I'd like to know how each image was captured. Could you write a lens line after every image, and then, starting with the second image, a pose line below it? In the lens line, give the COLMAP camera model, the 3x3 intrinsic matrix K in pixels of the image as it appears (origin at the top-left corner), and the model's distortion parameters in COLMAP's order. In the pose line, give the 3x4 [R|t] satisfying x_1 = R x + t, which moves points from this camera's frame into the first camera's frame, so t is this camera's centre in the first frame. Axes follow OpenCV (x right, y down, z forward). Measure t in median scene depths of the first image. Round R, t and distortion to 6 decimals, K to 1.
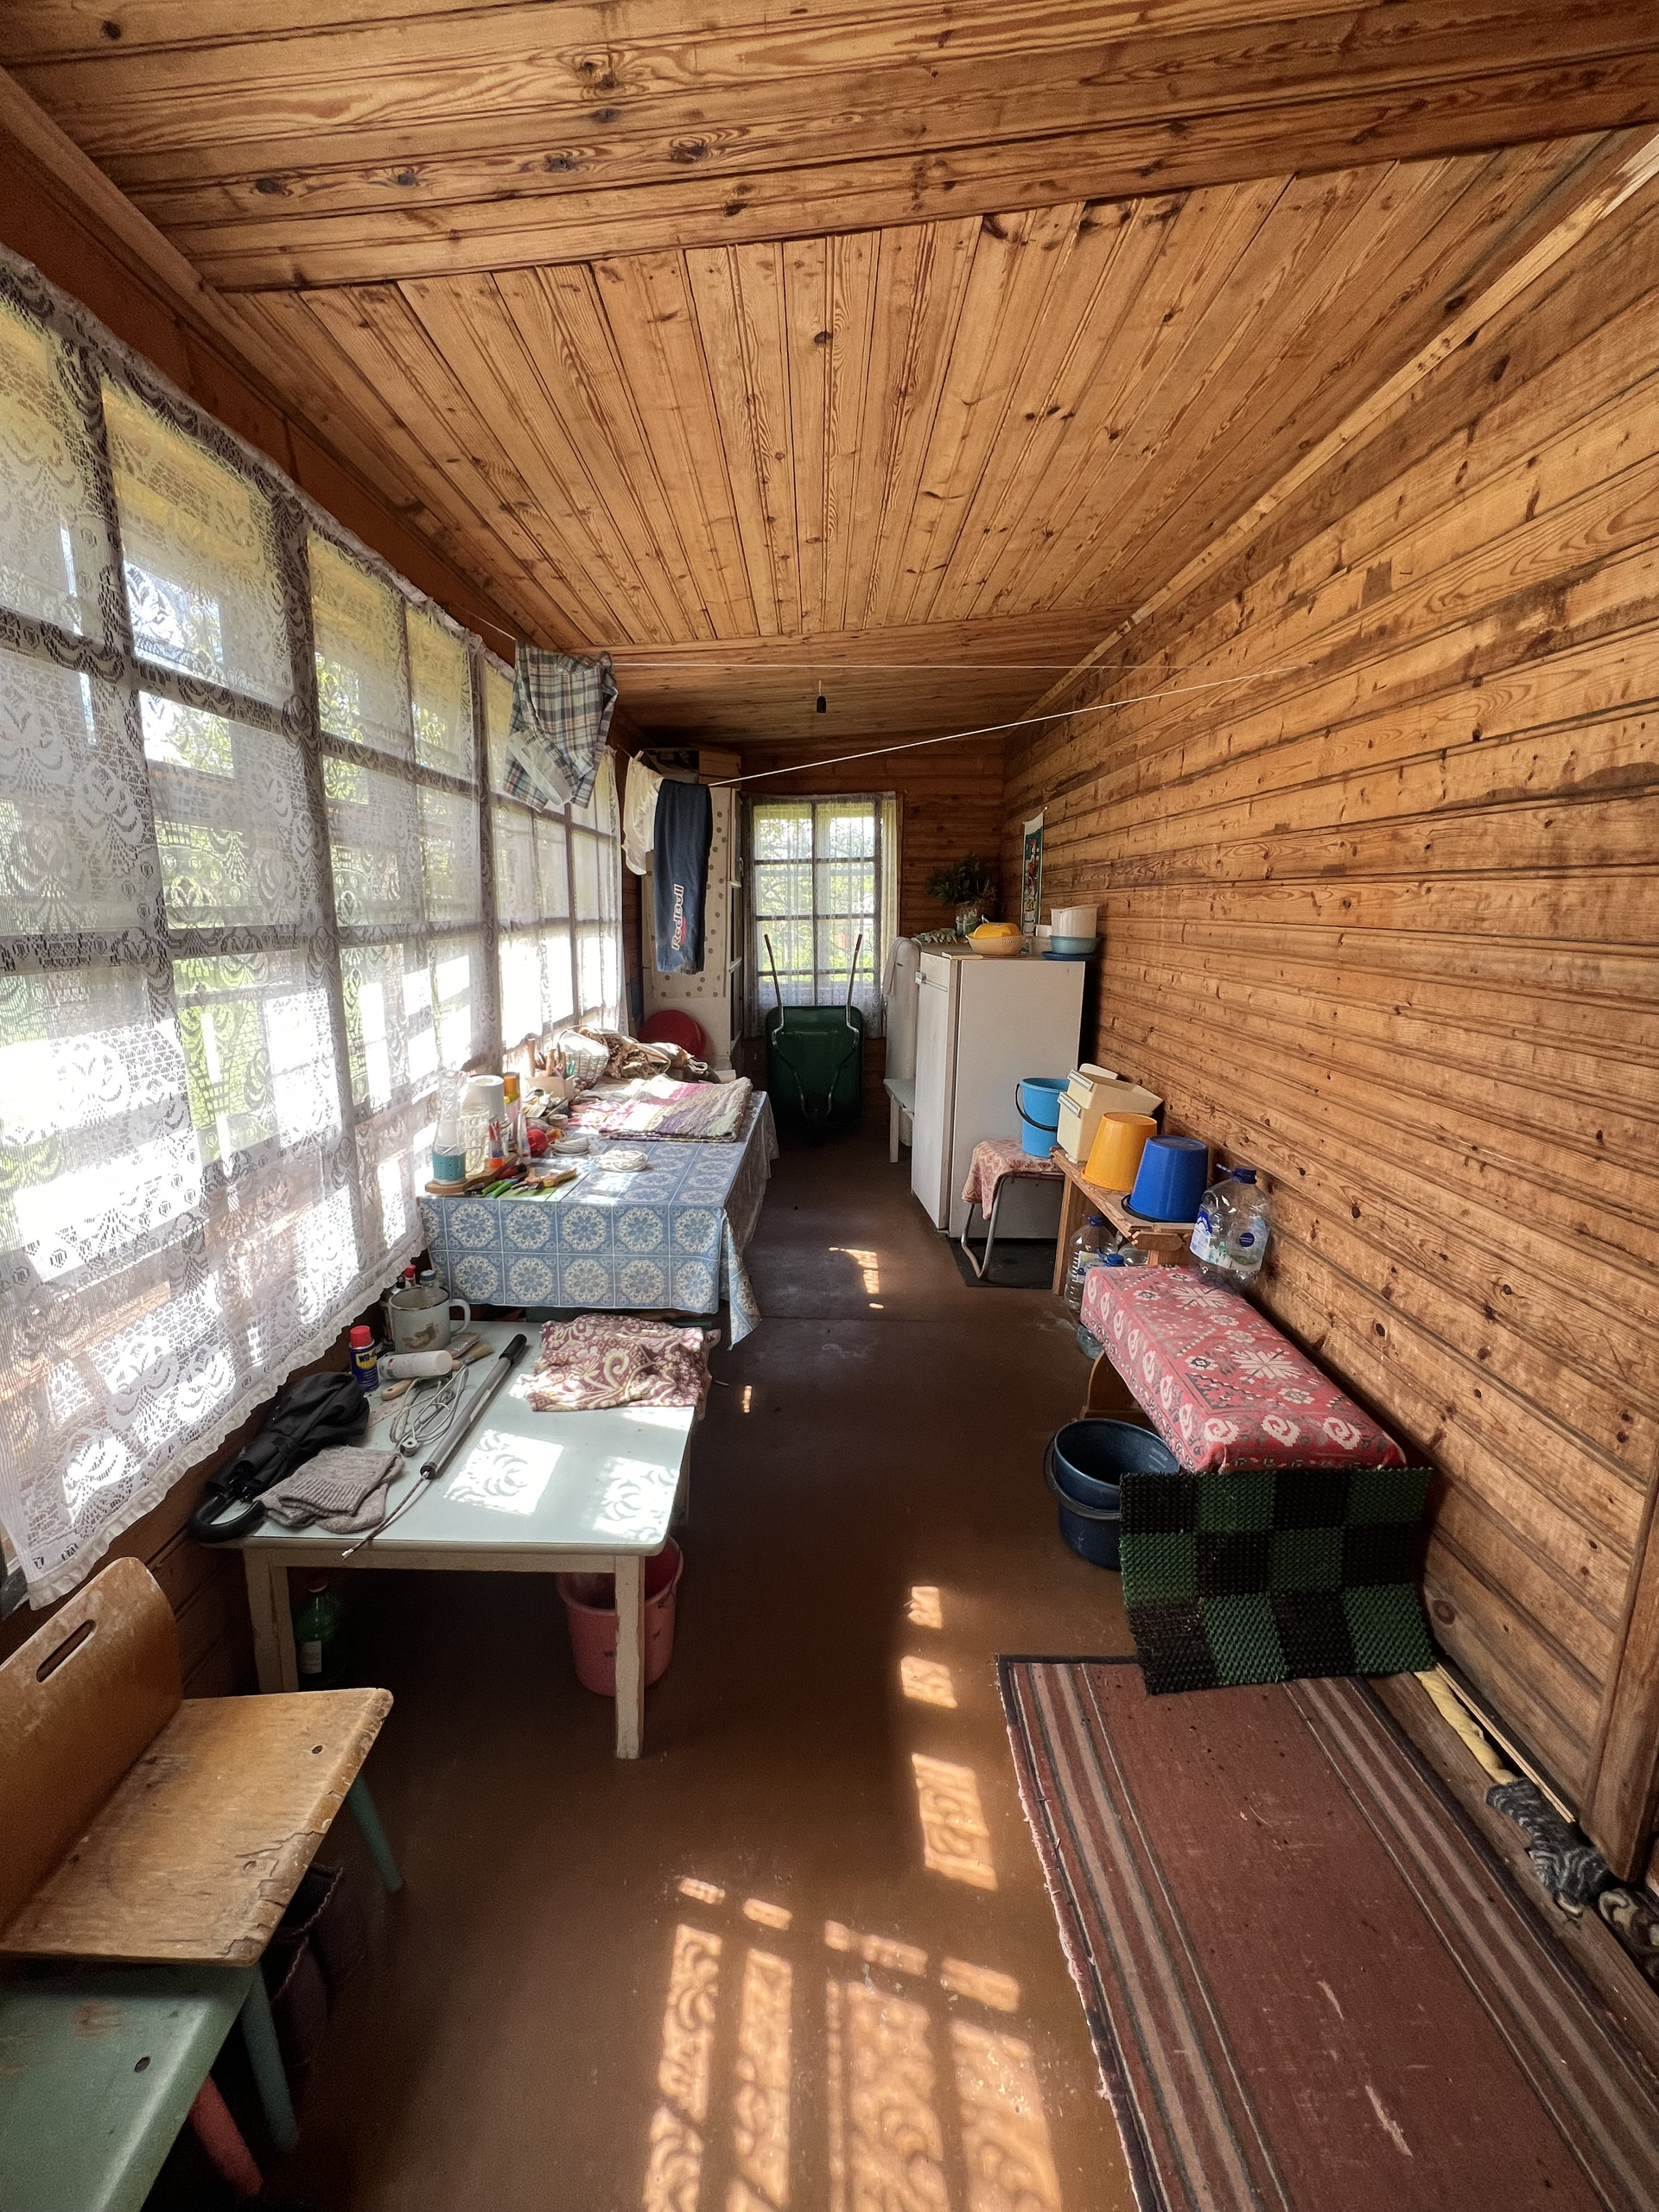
lens RADIAL K [[887.8, 0, 823.7], [0, 887.8, 1108.2], [0, 0, 1]] dist [-0.003177, 0.000938]
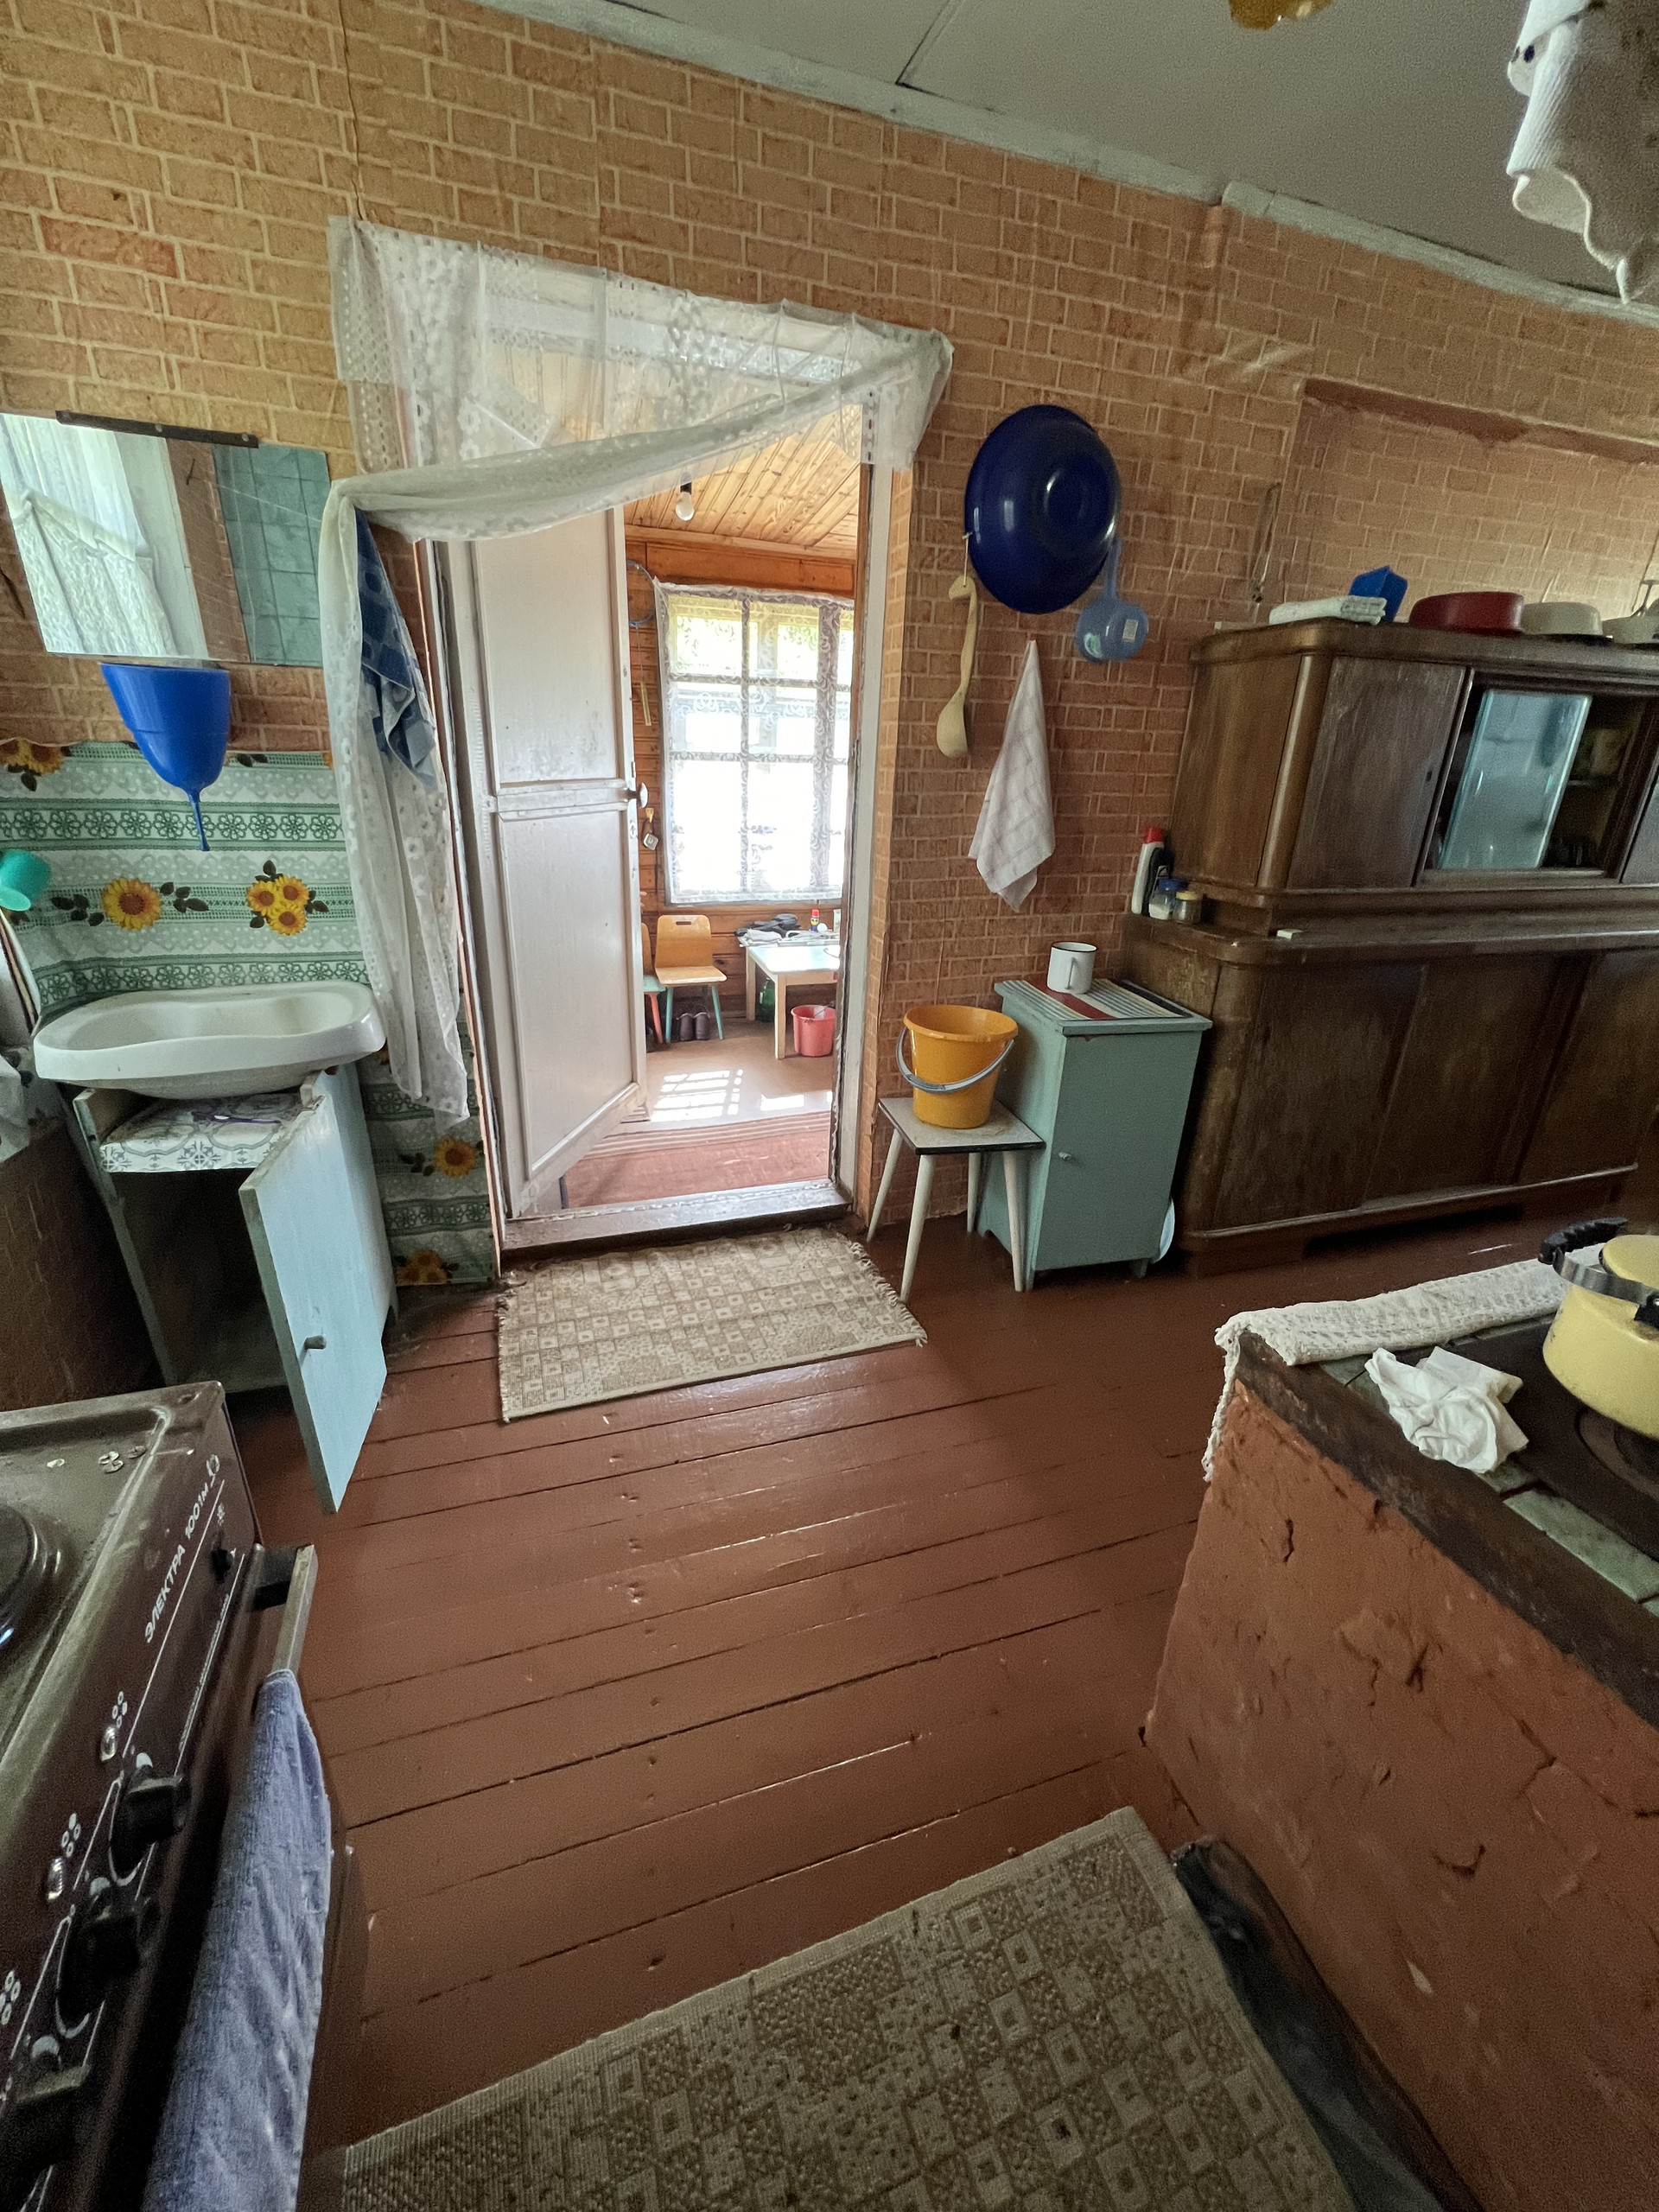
lens RADIAL K [[887.8, 0, 823.7], [0, 887.8, 1108.2], [0, 0, 1]] dist [-0.003177, 0.000938]
pose [[0.300988, 0.376609, -0.876112, 2.056879], [-0.245386, 0.918365, 0.310470, -0.045157], [0.921516, 0.121538, 0.368831, 0.075599]]
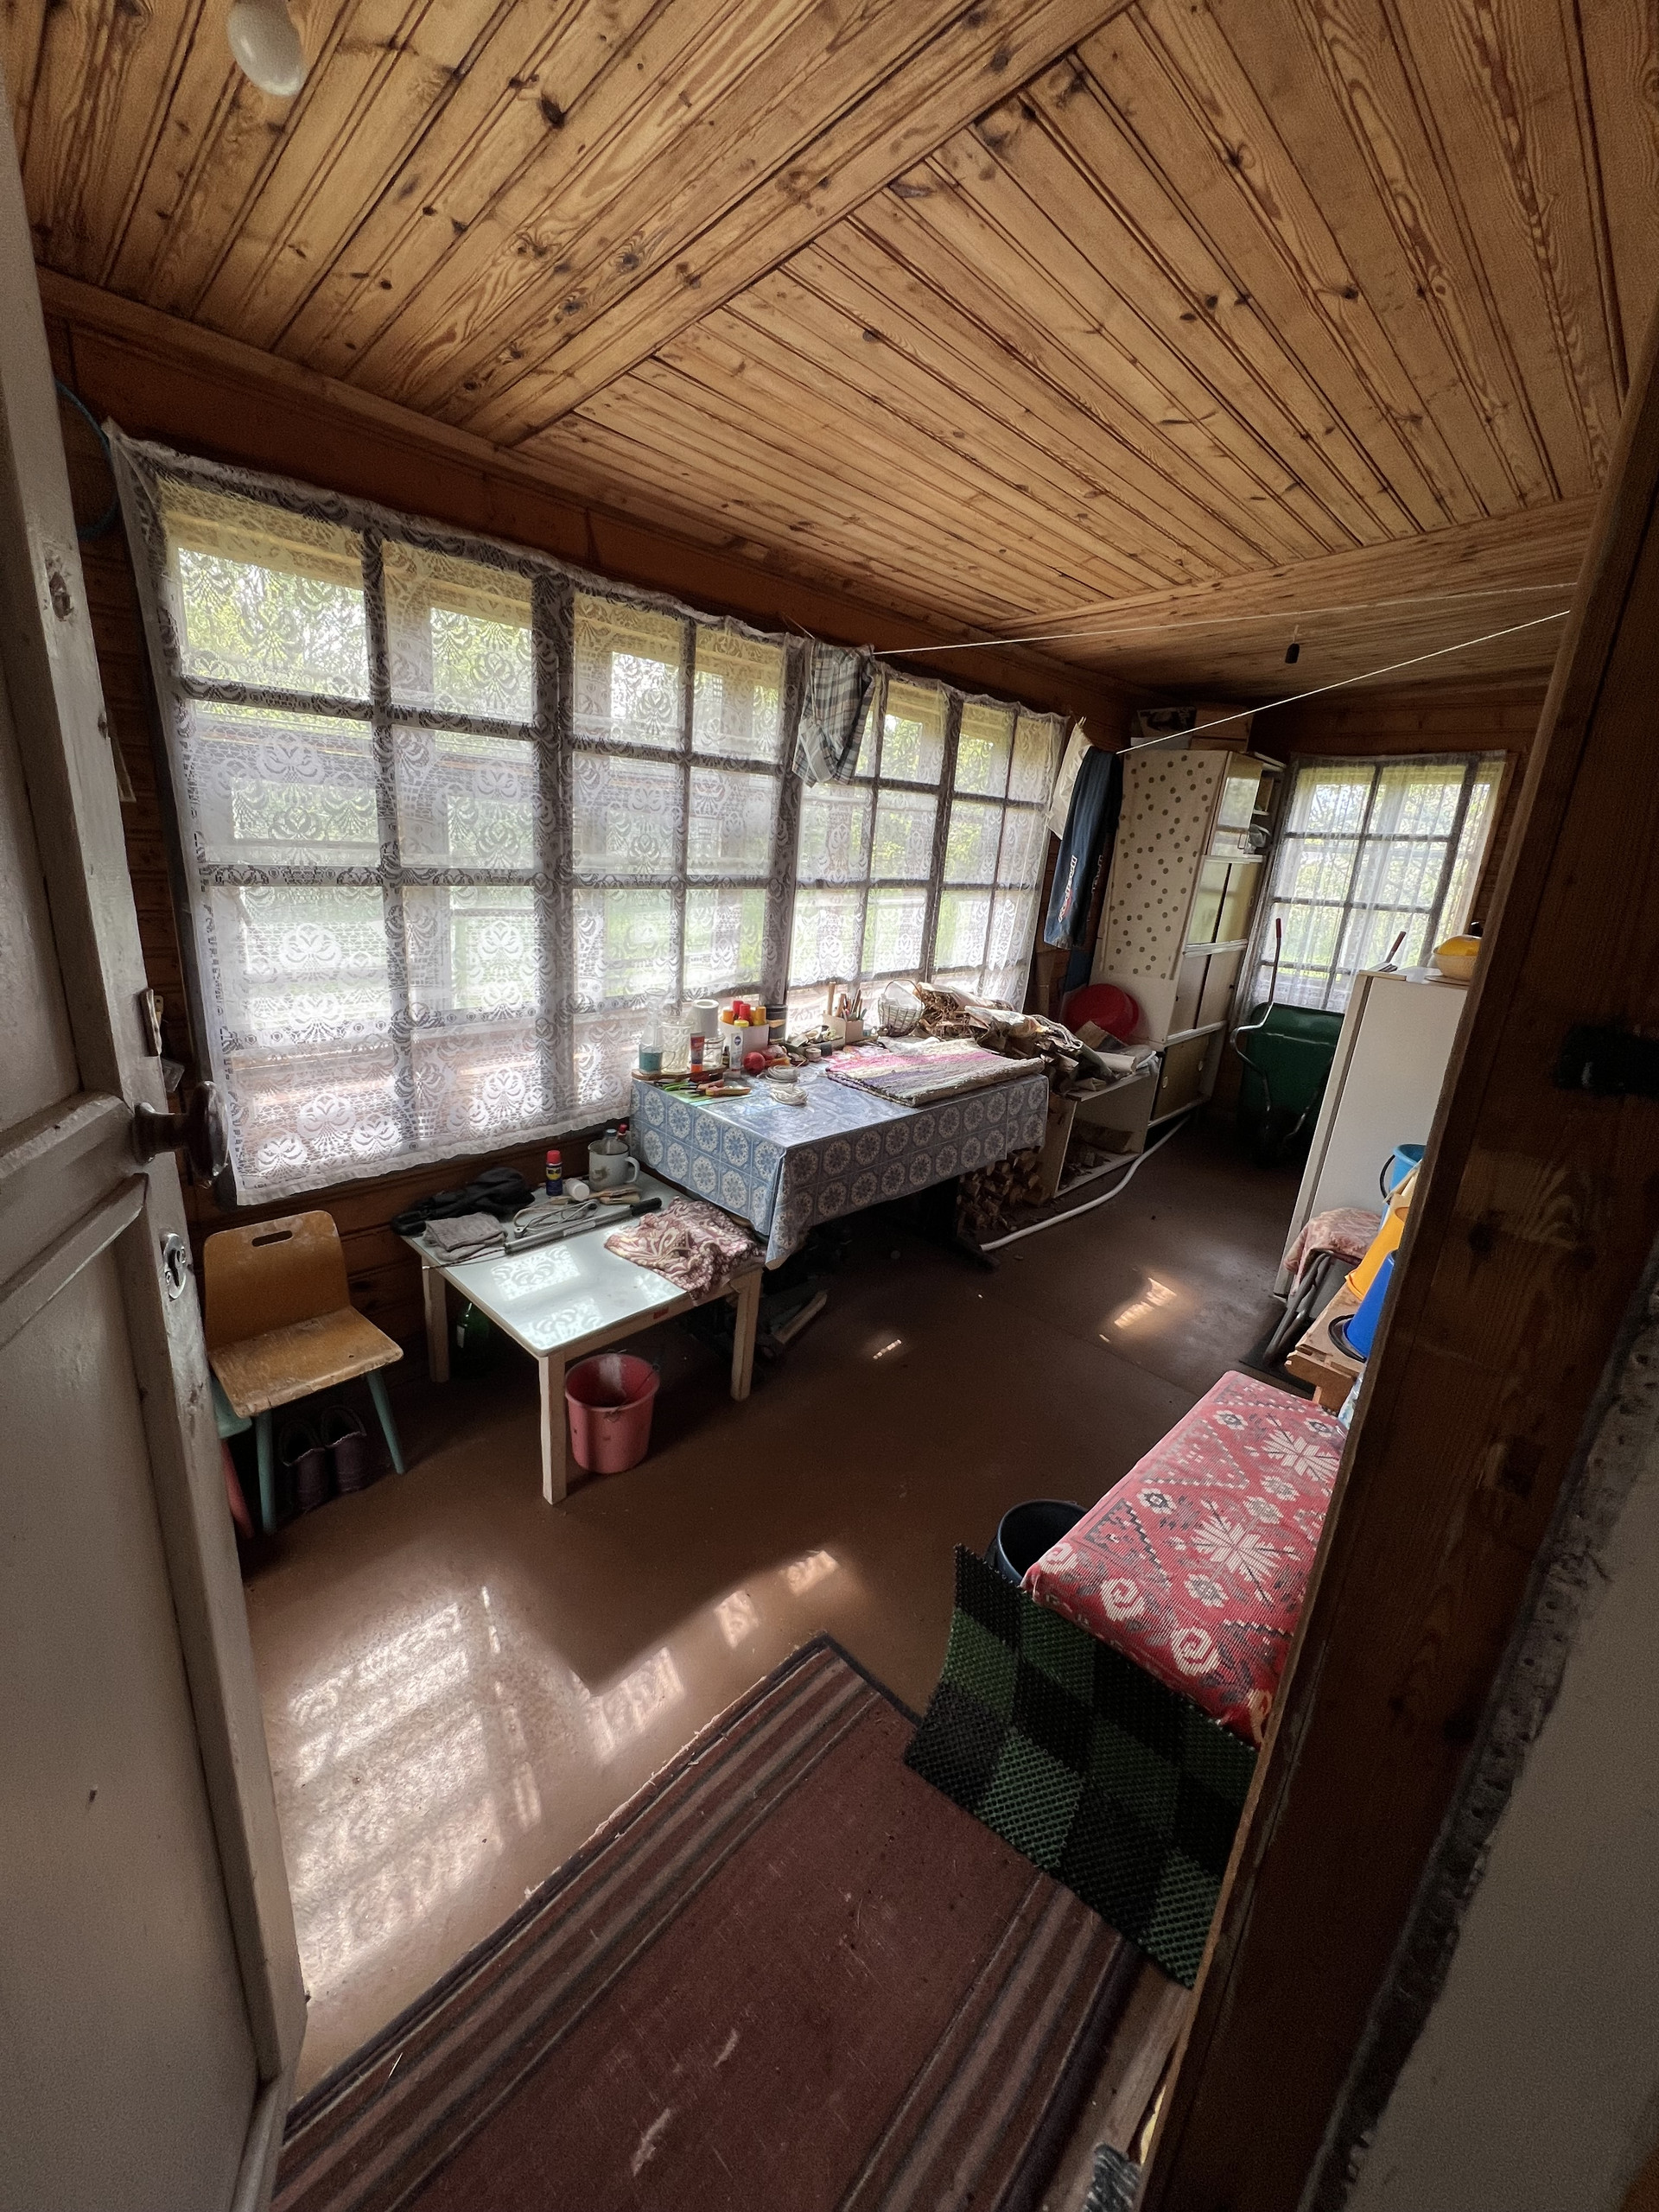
lens RADIAL K [[885.8, 0, 823.2], [0, 885.8, 1108.5], [0, 0, 1]] dist [-0.002932, 0.000769]
pose [[0.718919, 0.252777, -0.647503, 0.685730], [-0.218795, 0.966474, 0.134373, -0.106788], [0.659761, 0.045068, 0.750123, 0.192532]]
